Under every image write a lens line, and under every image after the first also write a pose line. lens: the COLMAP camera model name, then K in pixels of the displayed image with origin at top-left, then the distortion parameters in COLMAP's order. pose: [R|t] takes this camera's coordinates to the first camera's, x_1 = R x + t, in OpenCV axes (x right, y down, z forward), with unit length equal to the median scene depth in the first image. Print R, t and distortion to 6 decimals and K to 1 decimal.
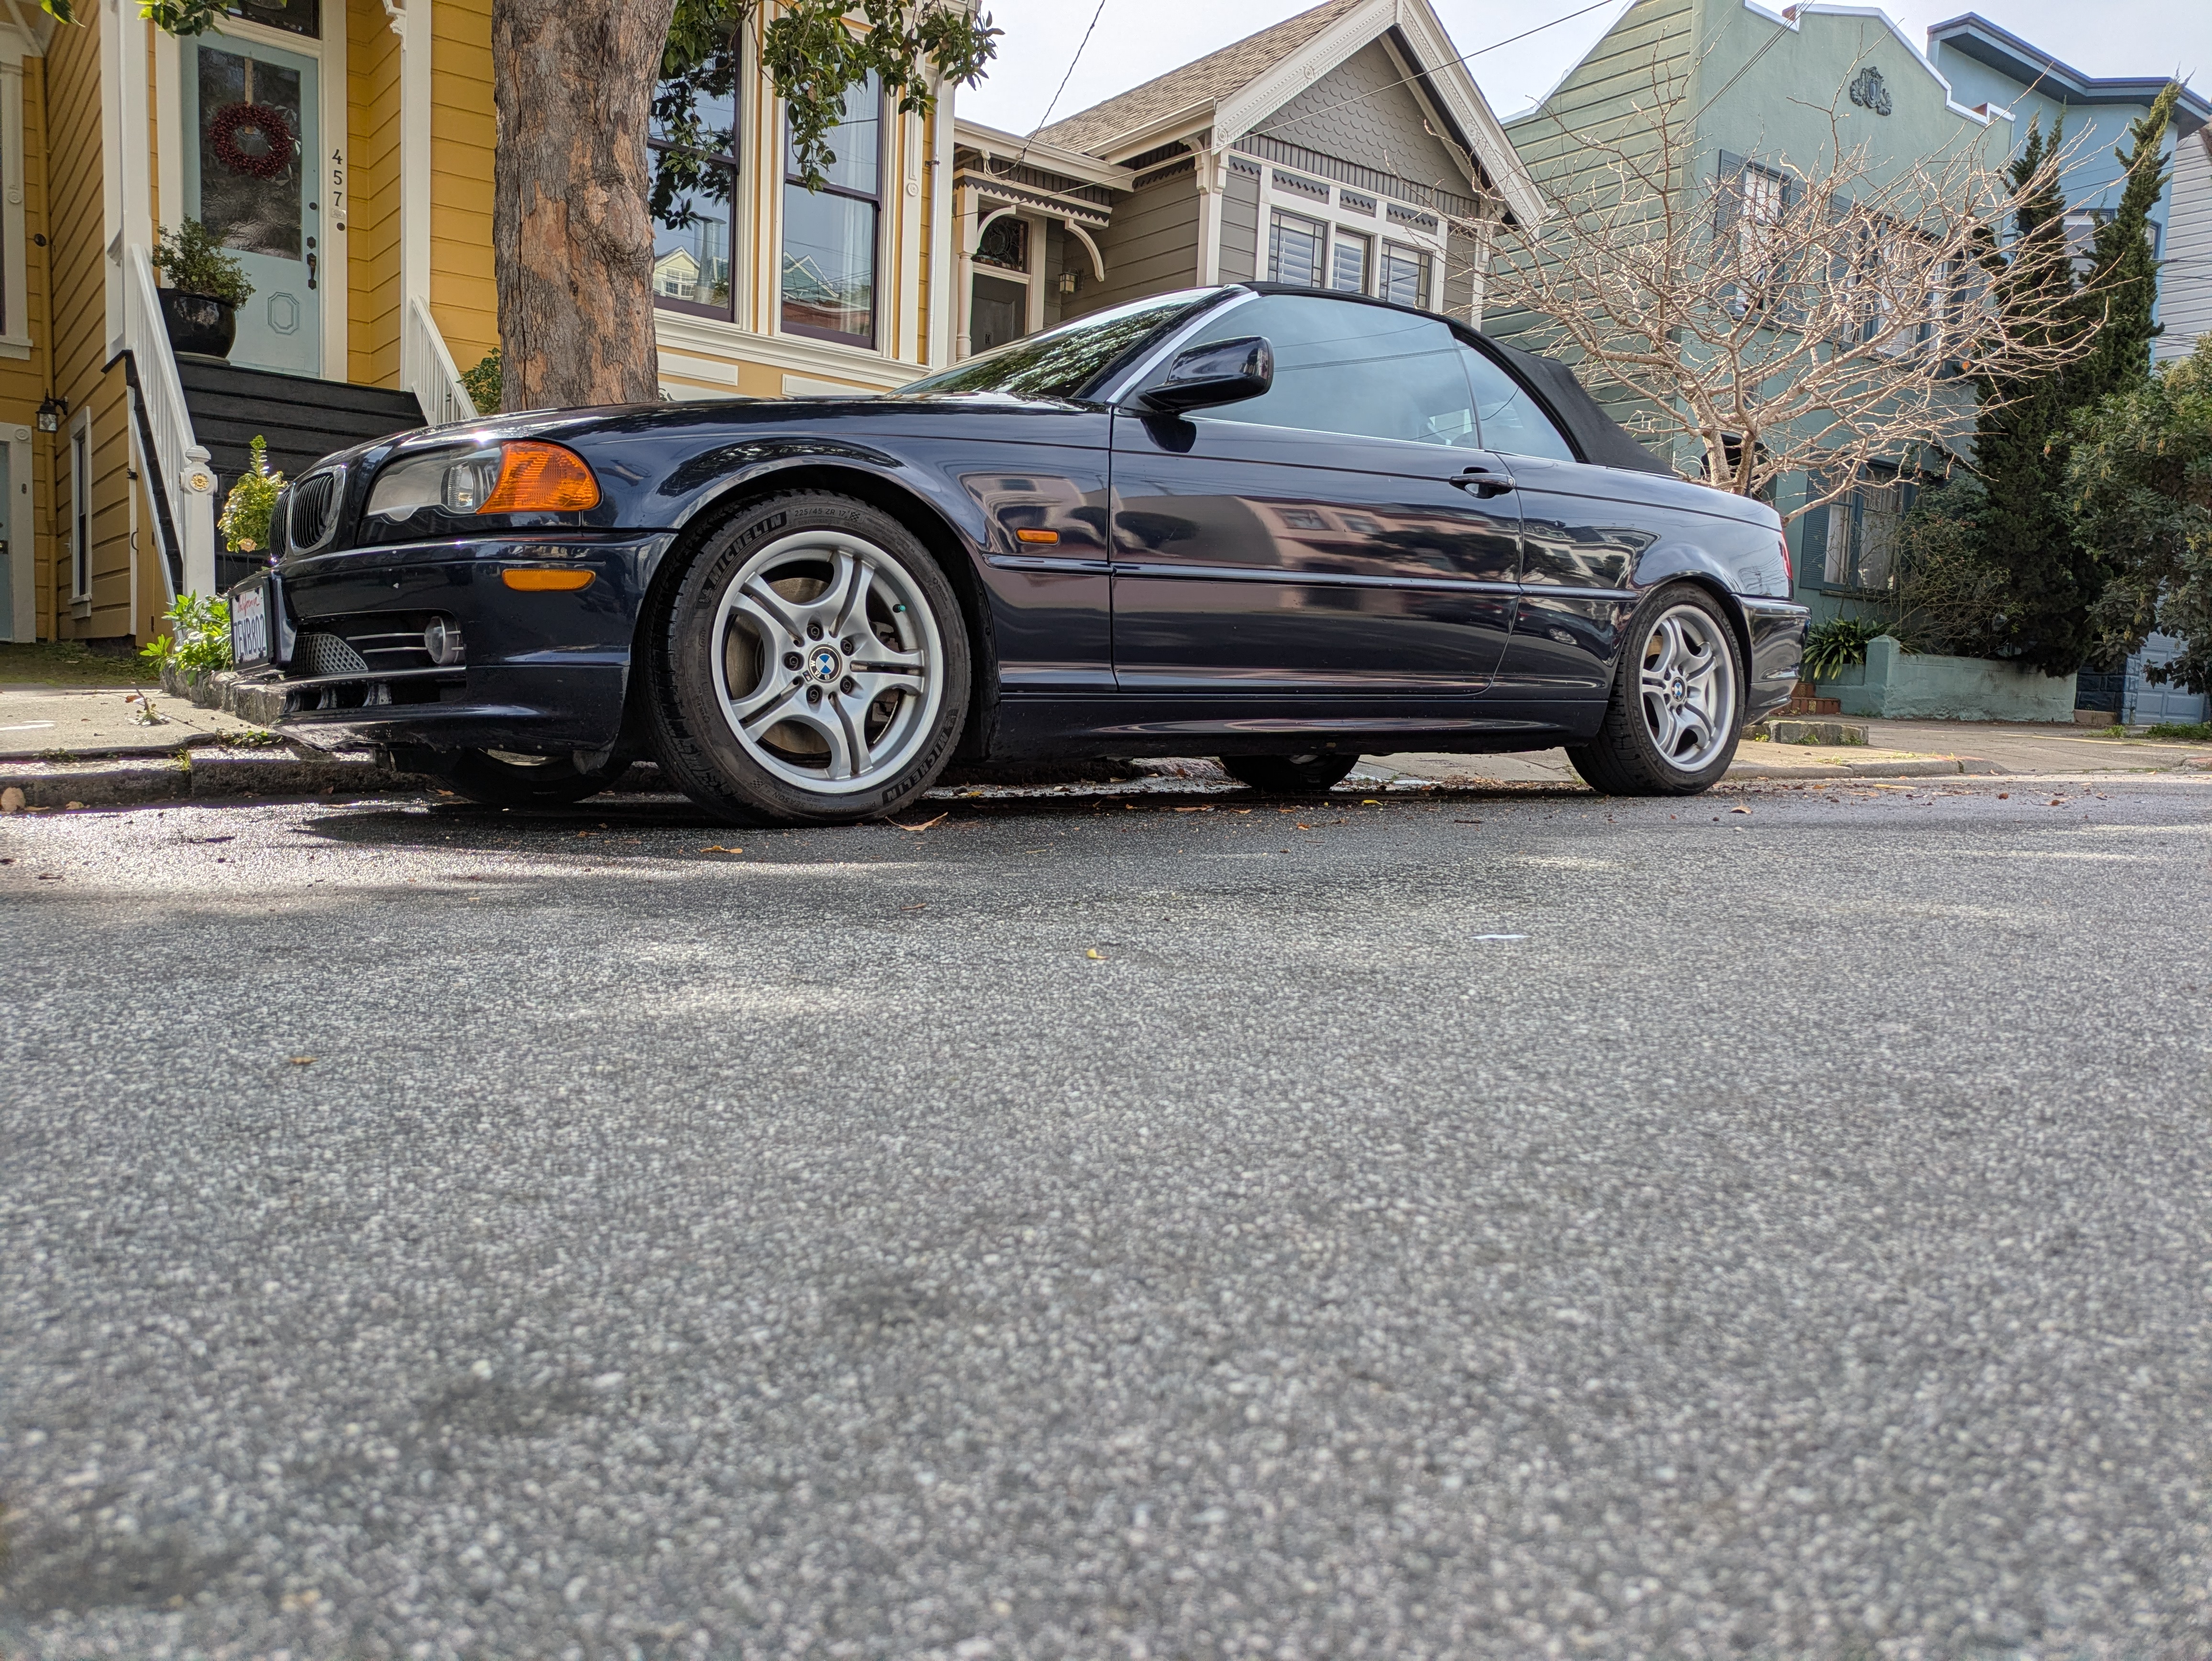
lens RADIAL K [[1634.7, 0, 1113.1], [0, 1634.7, 819.1], [0, 0, 1]] dist [0.046140, -0.024832]
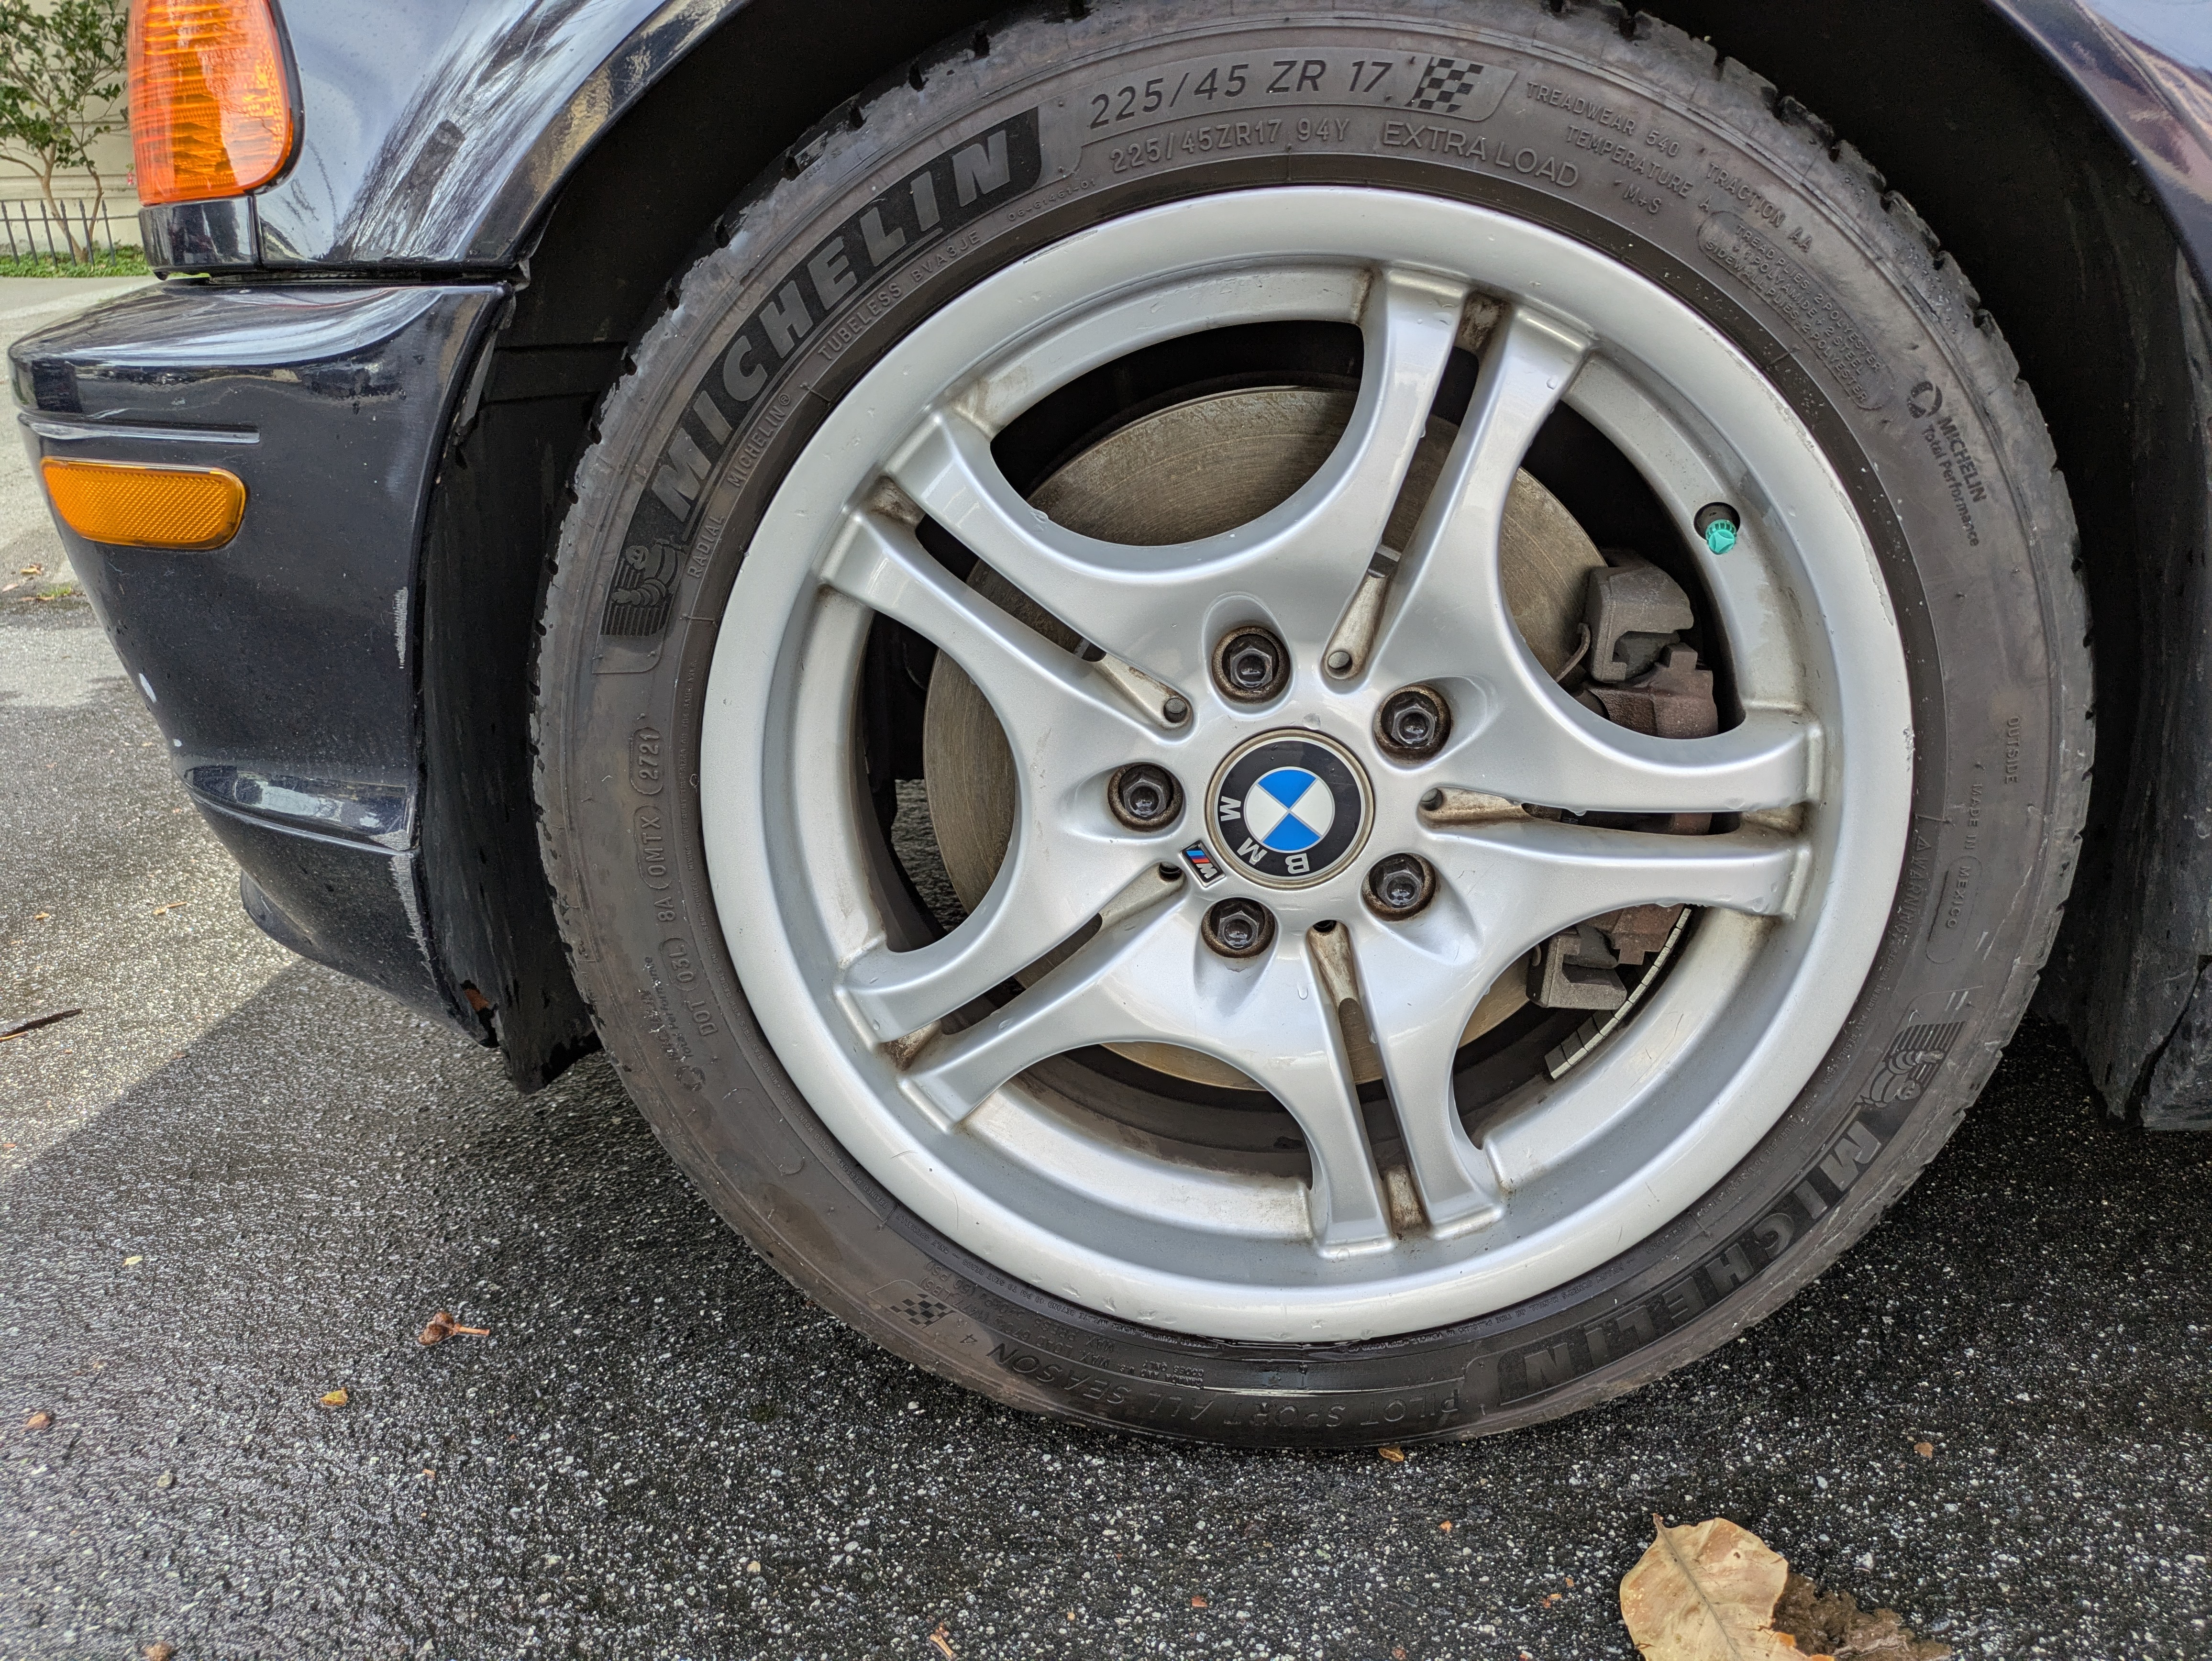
lens RADIAL K [[1634.7, 0, 1112.6], [0, 1634.7, 829.7], [0, 0, 1]] dist [0.046140, -0.024832]
pose [[0.751426, 0.208975, -0.625850, -0.025920], [-0.006626, 0.950862, 0.309543, -0.080592], [0.659784, -0.228452, 0.715887, 0.409207]]
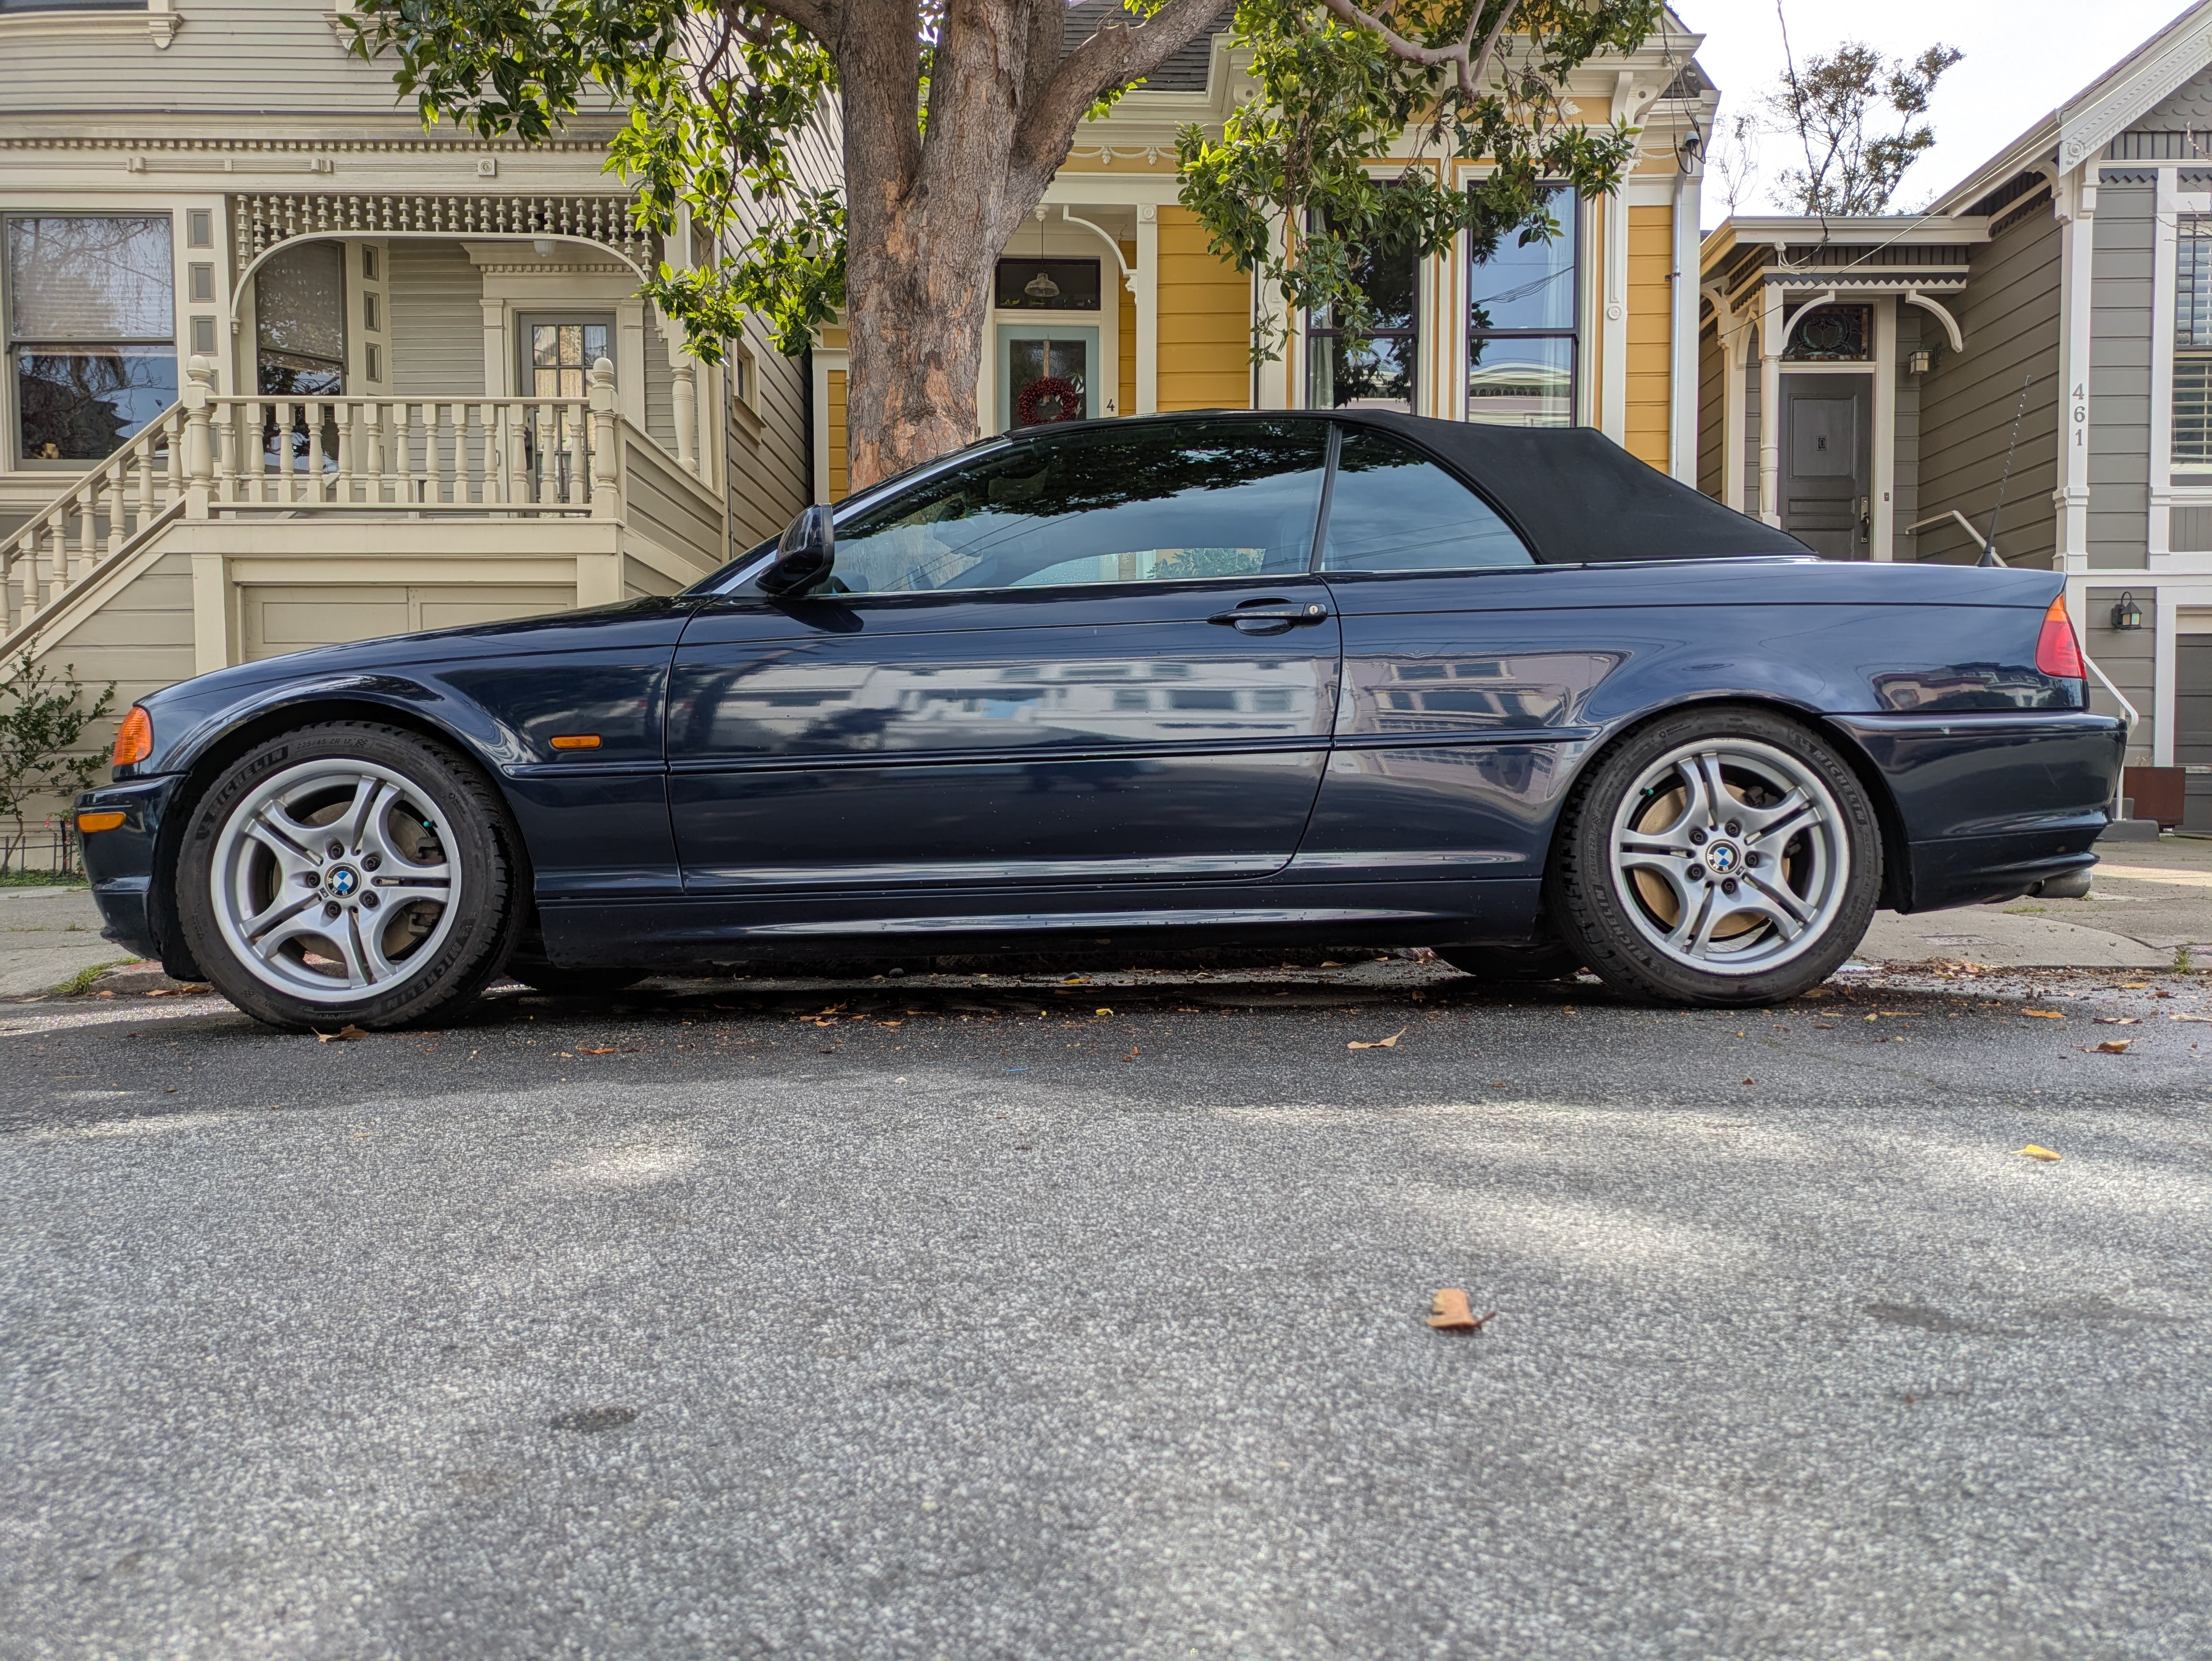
lens RADIAL K [[1634.7, 0, 1103.8], [0, 1634.7, 850.3], [0, 0, 1]] dist [0.046140, -0.024832]
pose [[0.800294, -0.030230, -0.598845, 0.437291], [-0.013004, 0.997618, -0.067739, -0.023704], [0.599467, 0.061998, 0.797995, 0.215184]]
